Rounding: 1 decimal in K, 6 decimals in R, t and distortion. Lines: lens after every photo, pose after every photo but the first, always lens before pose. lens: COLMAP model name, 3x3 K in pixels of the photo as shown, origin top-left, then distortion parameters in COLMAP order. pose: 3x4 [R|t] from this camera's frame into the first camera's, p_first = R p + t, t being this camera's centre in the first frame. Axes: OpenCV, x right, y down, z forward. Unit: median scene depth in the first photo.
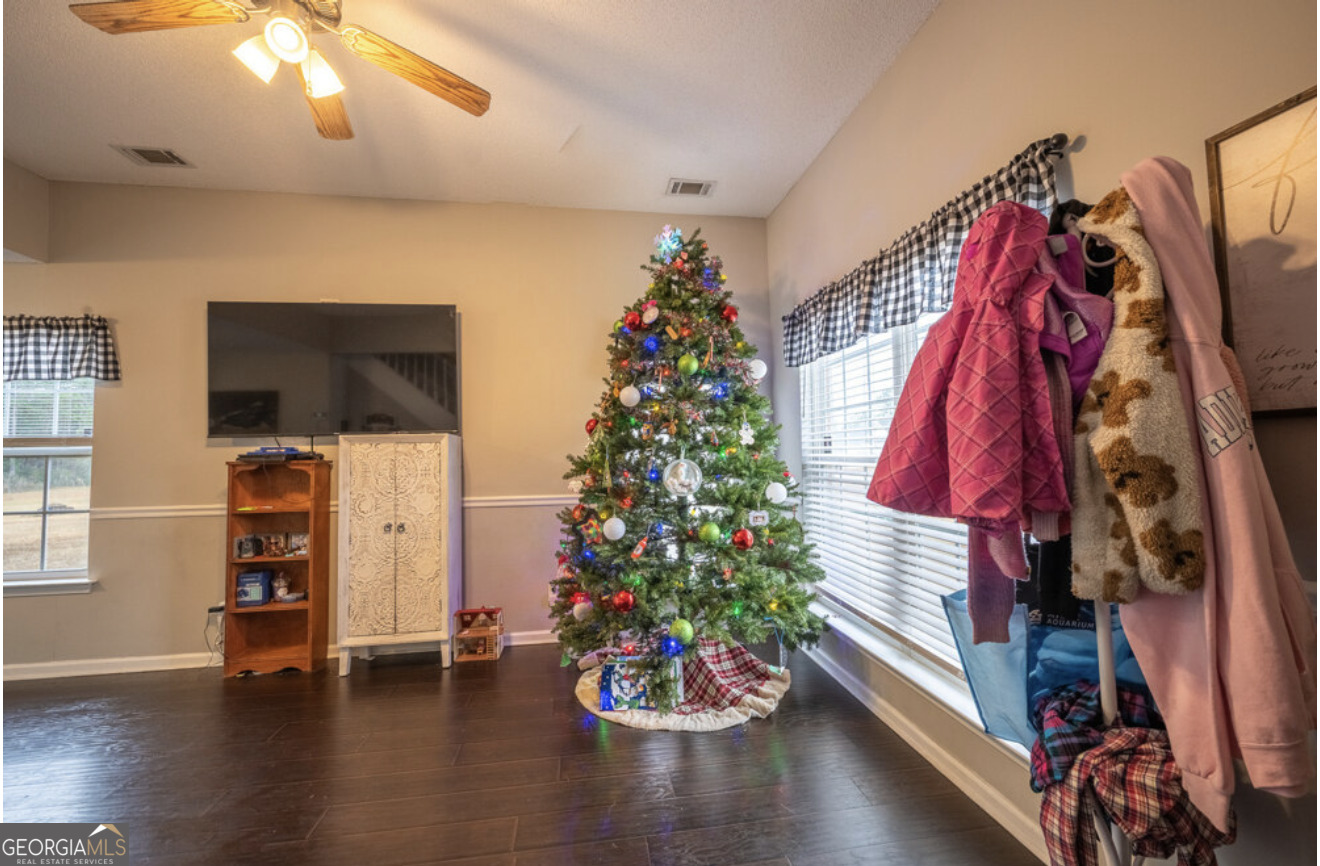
lens RADIAL K [[517.2, 0, 656.0], [0, 517.2, 433.4], [0, 0, 1]] dist [0.001012, -0.000522]
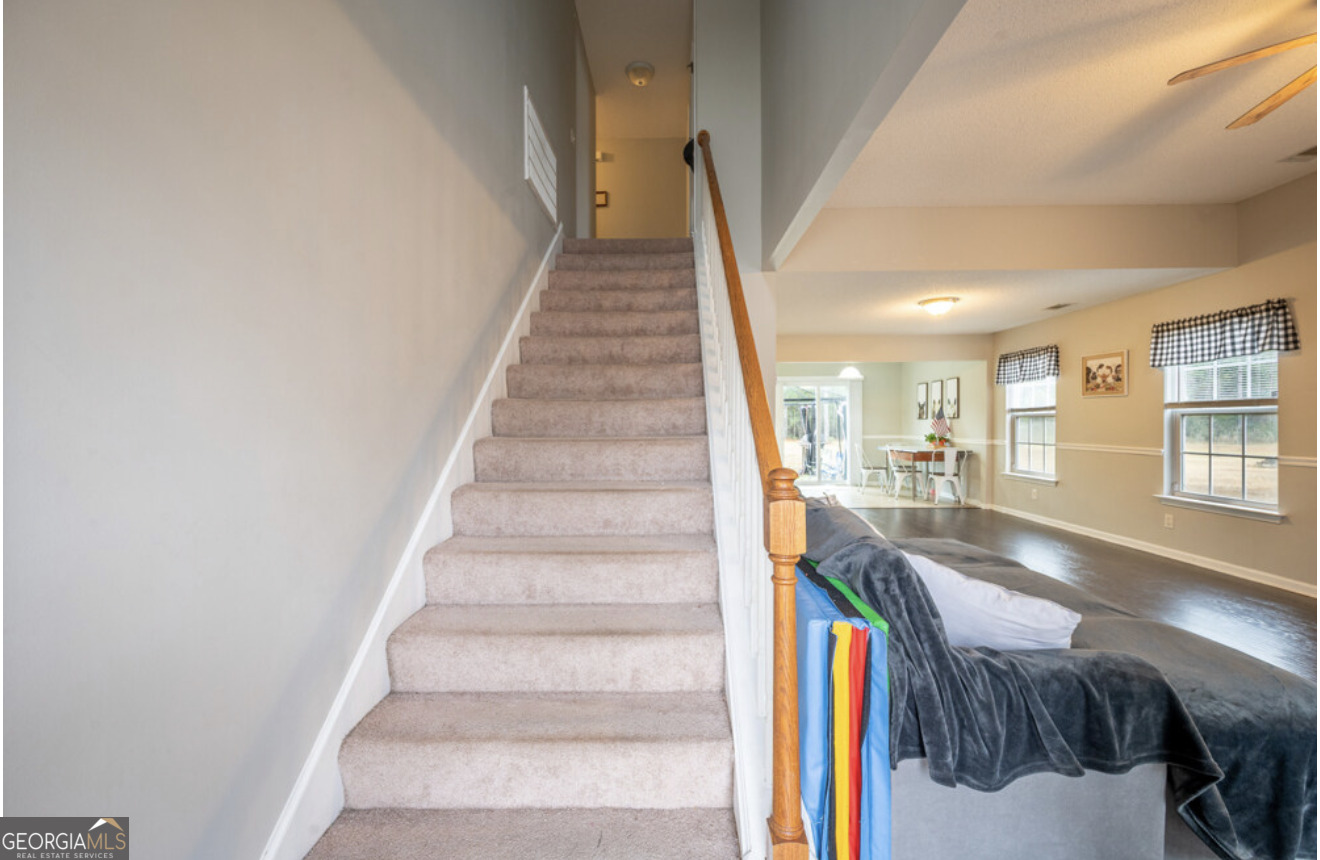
lens RADIAL K [[513.6, 0, 661.1], [0, 513.6, 419.3], [0, 0, 1]] dist [-0.006112, 0.000499]
pose [[-0.170061, 0.010162, -0.985381, 0.359416], [0.045840, 0.998946, 0.002391, -0.013146], [0.984367, -0.044763, -0.170348, -0.241546]]
